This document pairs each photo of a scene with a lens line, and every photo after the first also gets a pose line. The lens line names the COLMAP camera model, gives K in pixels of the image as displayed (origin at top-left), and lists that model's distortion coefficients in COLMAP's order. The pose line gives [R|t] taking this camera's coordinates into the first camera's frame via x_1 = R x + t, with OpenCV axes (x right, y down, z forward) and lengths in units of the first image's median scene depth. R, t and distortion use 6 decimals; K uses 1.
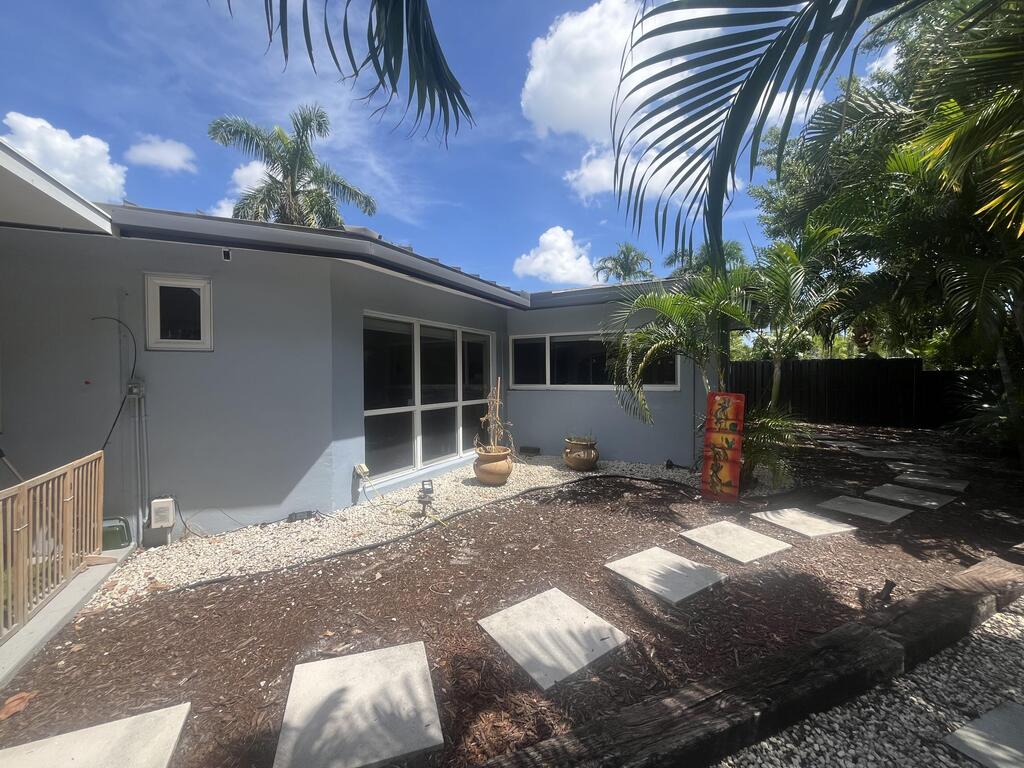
lens RADIAL K [[414.1, 0, 512.0], [0, 414.1, 384.0], [0, 0, 1]] dist [-0.005152, 0.000166]
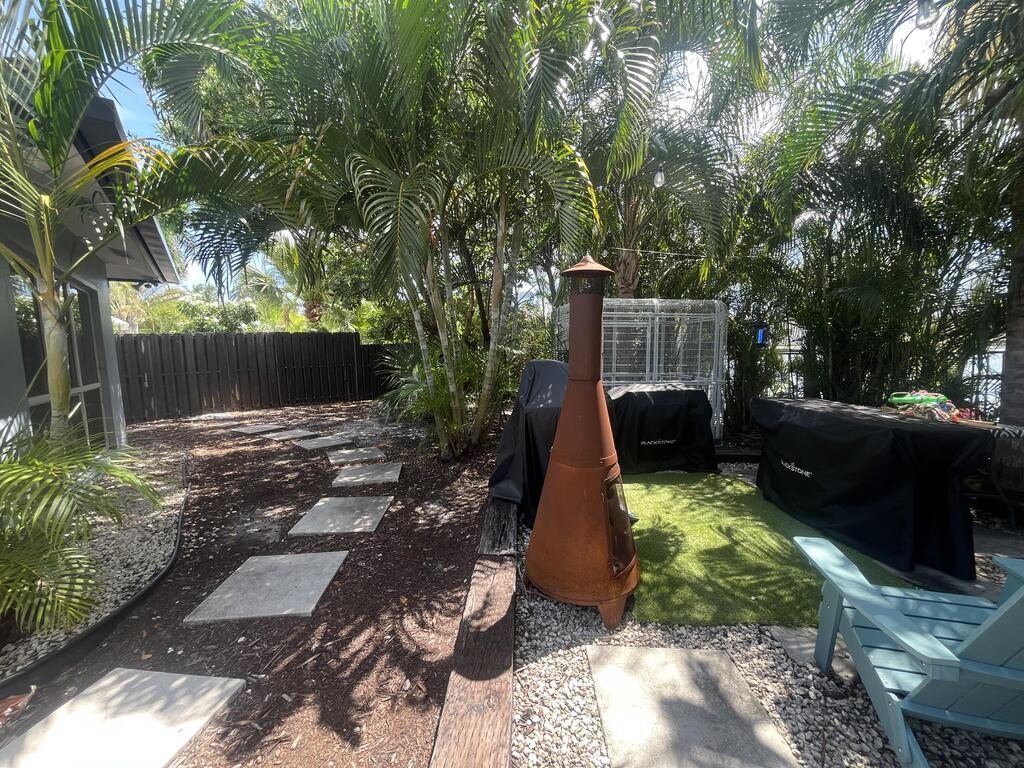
lens RADIAL K [[414.1, 0, 512.0], [0, 414.1, 384.0], [0, 0, 1]] dist [-0.005152, 0.000166]
pose [[0.438156, -0.100911, 0.893217, 0.238176], [0.058275, 0.994777, 0.083799, 0.004422], [-0.897008, 0.015335, 0.441748, 0.213322]]
